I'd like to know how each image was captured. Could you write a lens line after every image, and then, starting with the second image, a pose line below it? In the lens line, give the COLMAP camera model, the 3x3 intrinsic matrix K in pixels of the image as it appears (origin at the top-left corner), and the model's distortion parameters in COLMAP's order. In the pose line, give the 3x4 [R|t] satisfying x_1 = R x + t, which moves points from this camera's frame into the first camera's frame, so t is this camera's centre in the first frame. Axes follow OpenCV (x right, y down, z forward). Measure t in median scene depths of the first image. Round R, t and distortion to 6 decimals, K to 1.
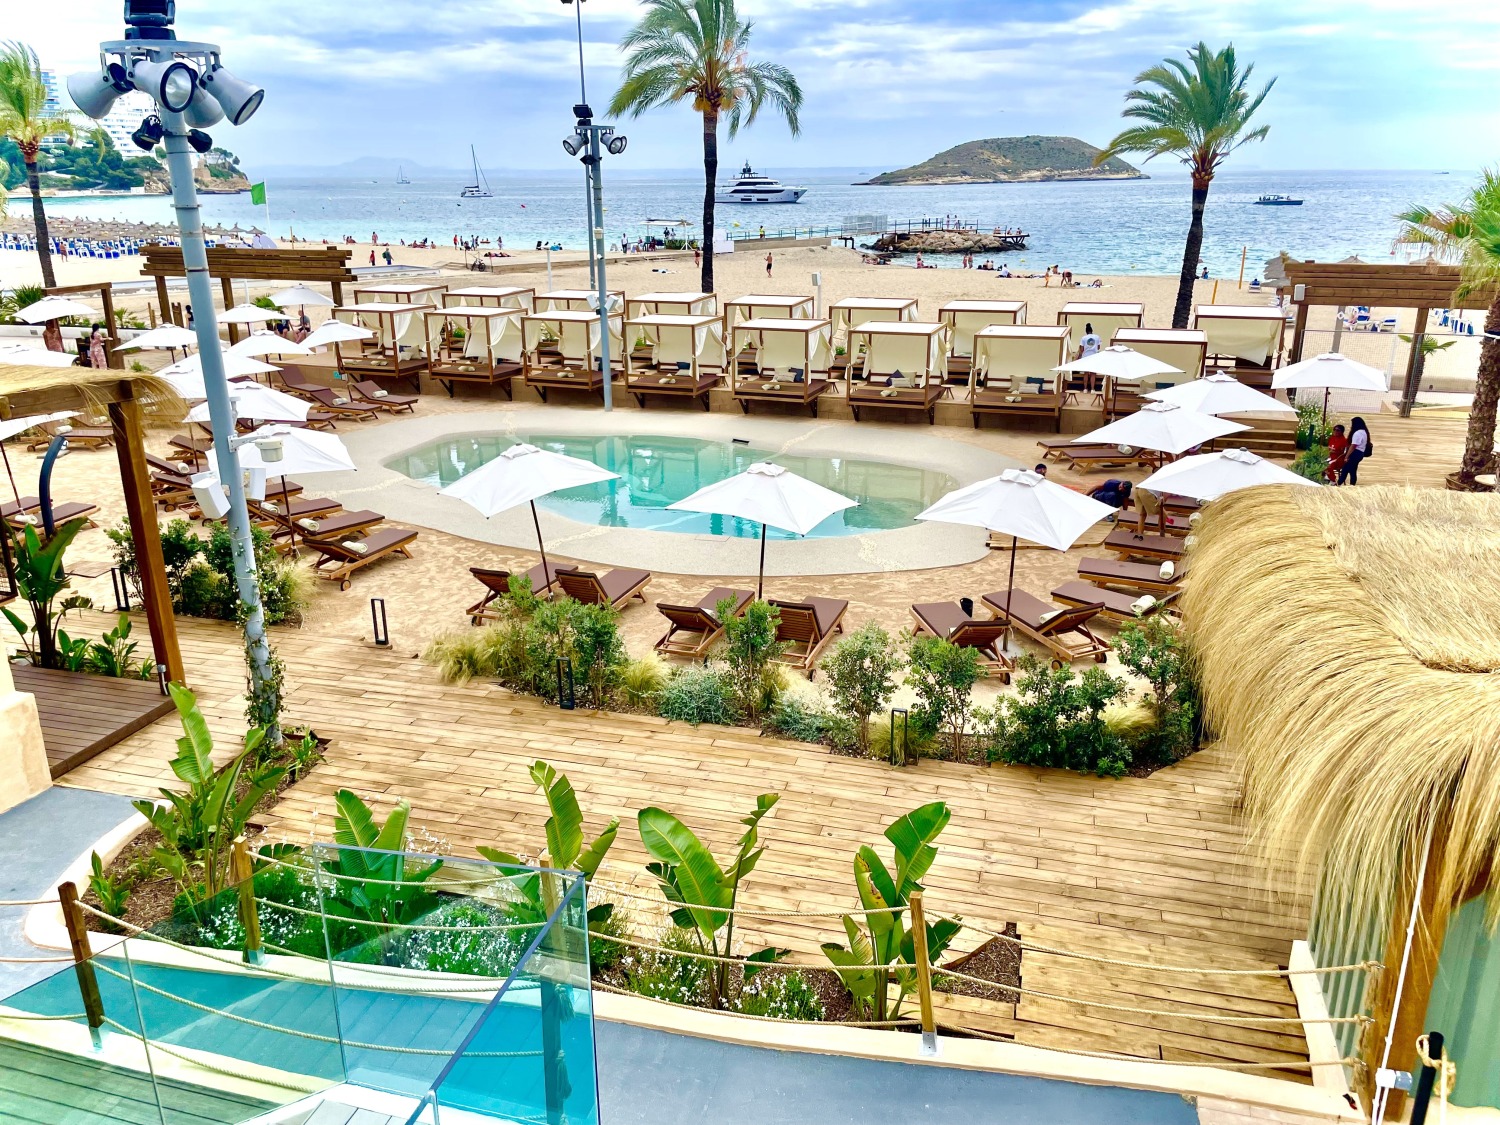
lens RADIAL K [[1146.5, 0, 745.0], [0, 1146.5, 539.6], [0, 0, 1]] dist [0.089399, -0.113796]
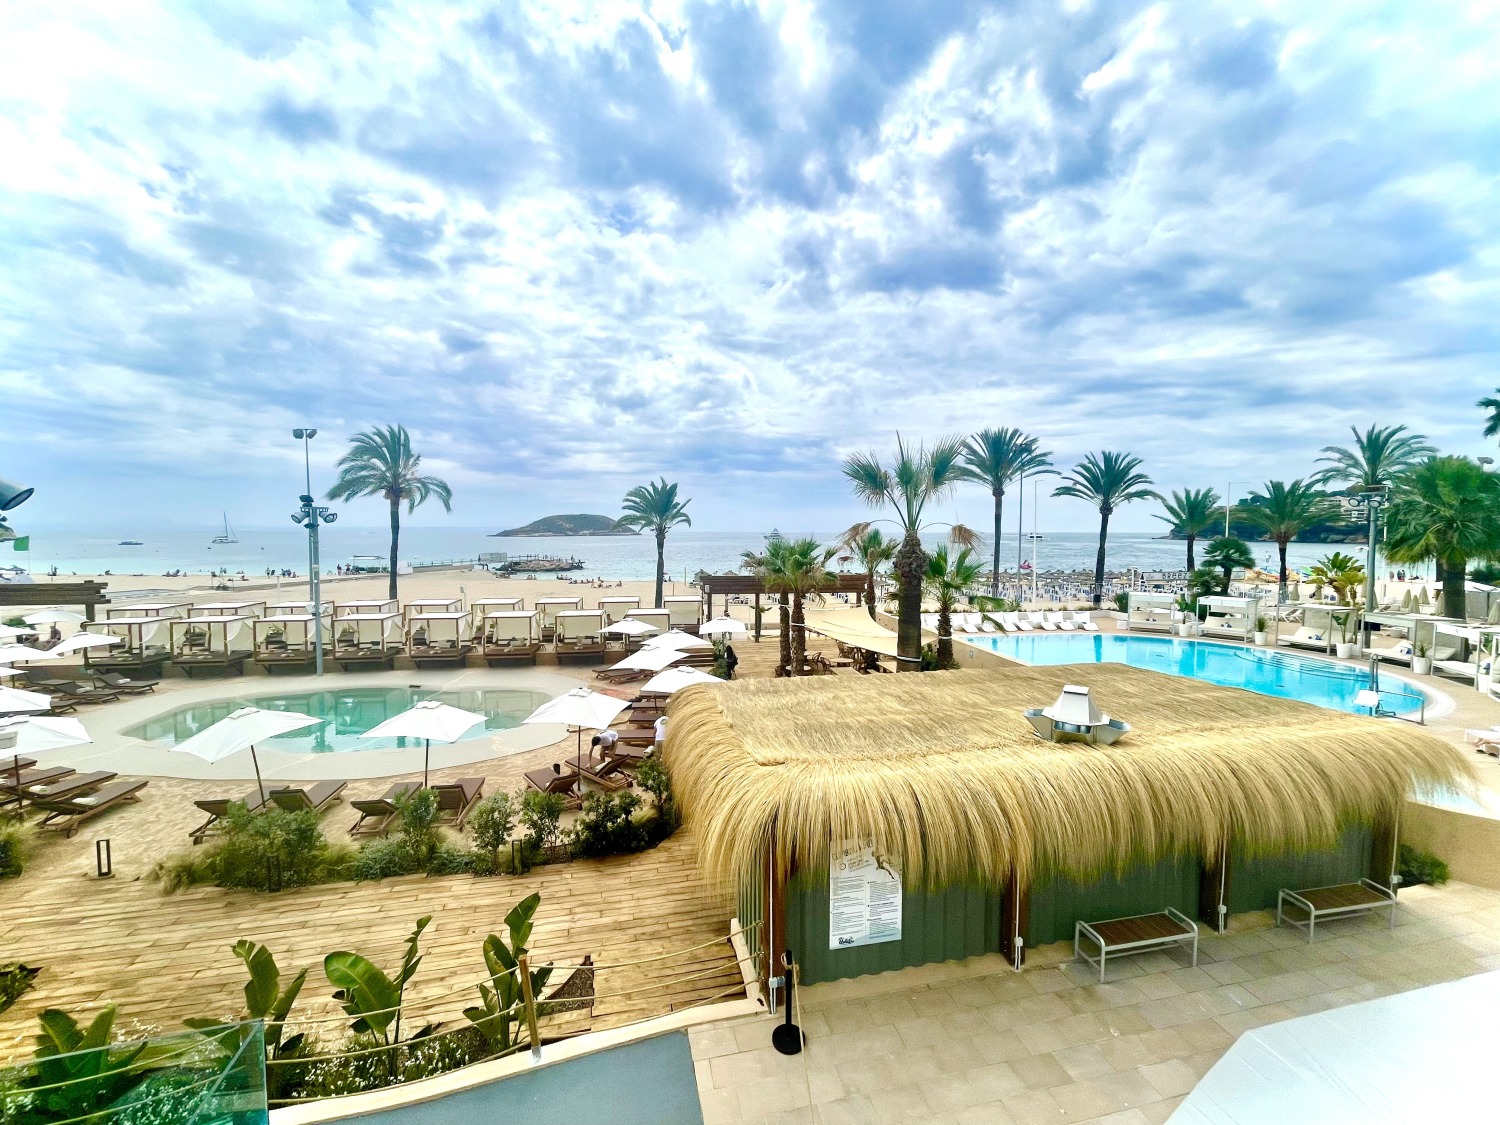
lens RADIAL K [[605.4, 0, 748.1], [0, 605.4, 556.9], [0, 0, 1]] dist [-0.000812, -0.000416]
pose [[0.879987, -0.011125, 0.474868, 0.012299], [0.134566, 0.964608, -0.226769, -0.006095], [-0.455539, 0.263455, 0.850339, -0.027095]]
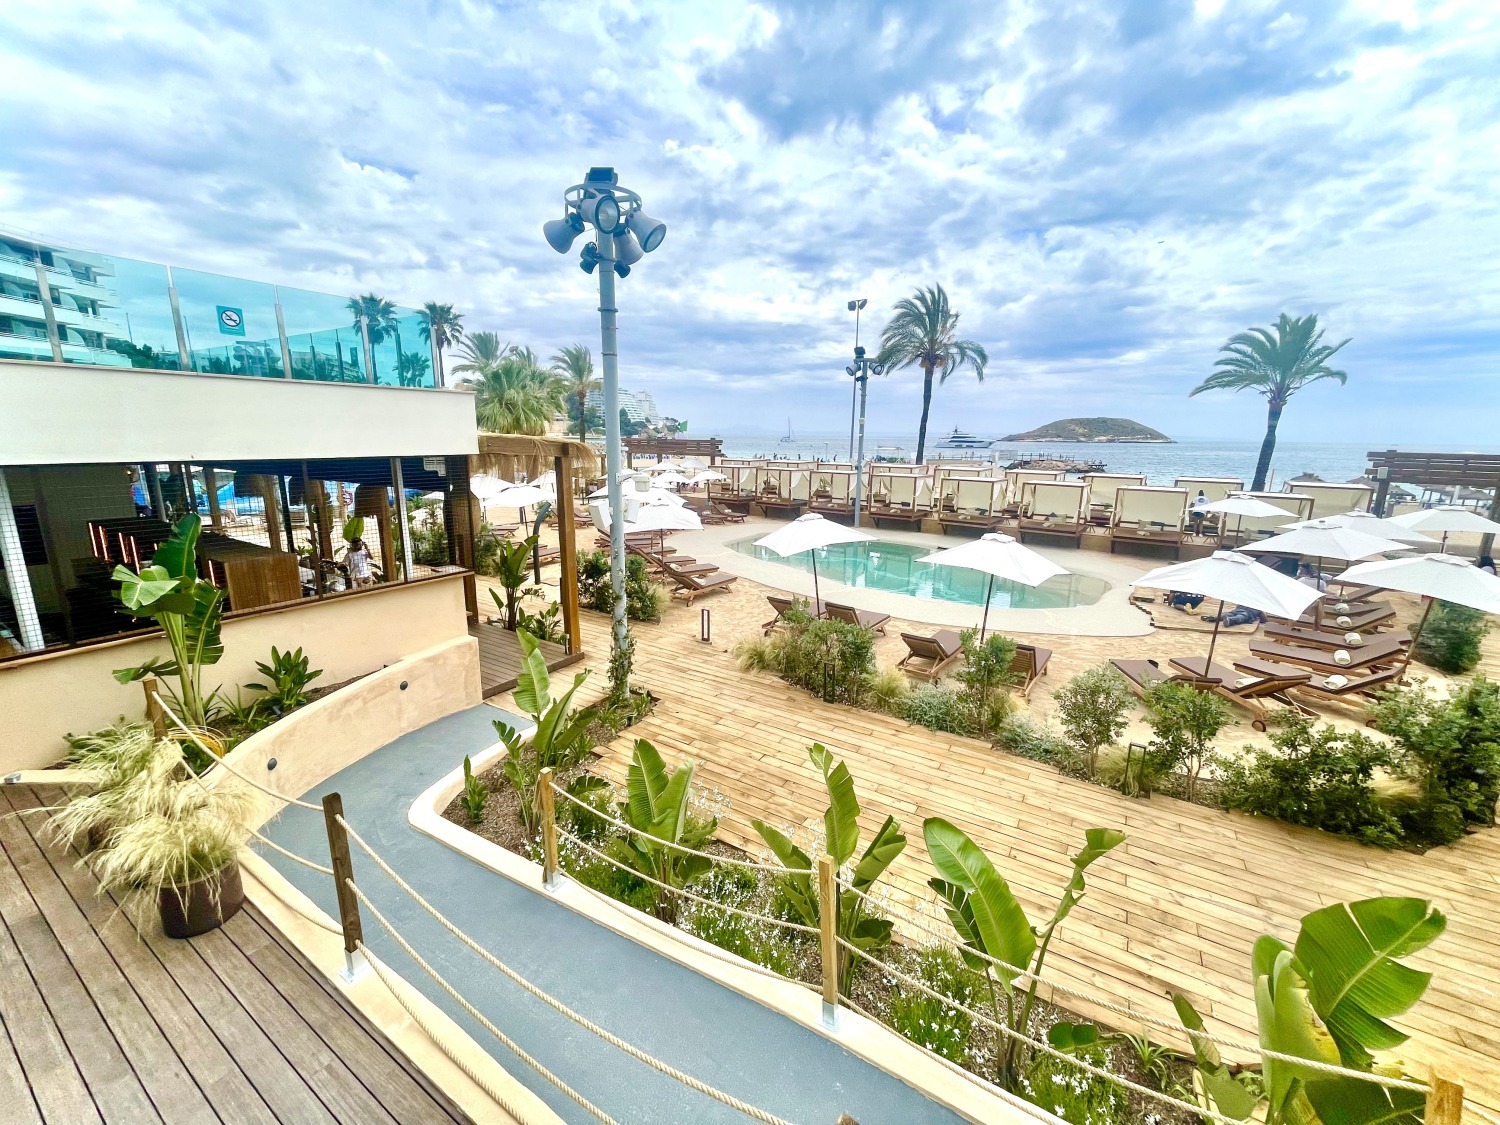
lens RADIAL K [[605.4, 0, 749.5], [0, 605.4, 559.0], [0, 0, 1]] dist [-0.000812, -0.000416]
pose [[0.960392, 0.079596, -0.267041, -0.067290], [-0.106664, 0.990356, -0.088416, 0.053672], [0.257428, 0.113398, 0.959621, 0.284387]]
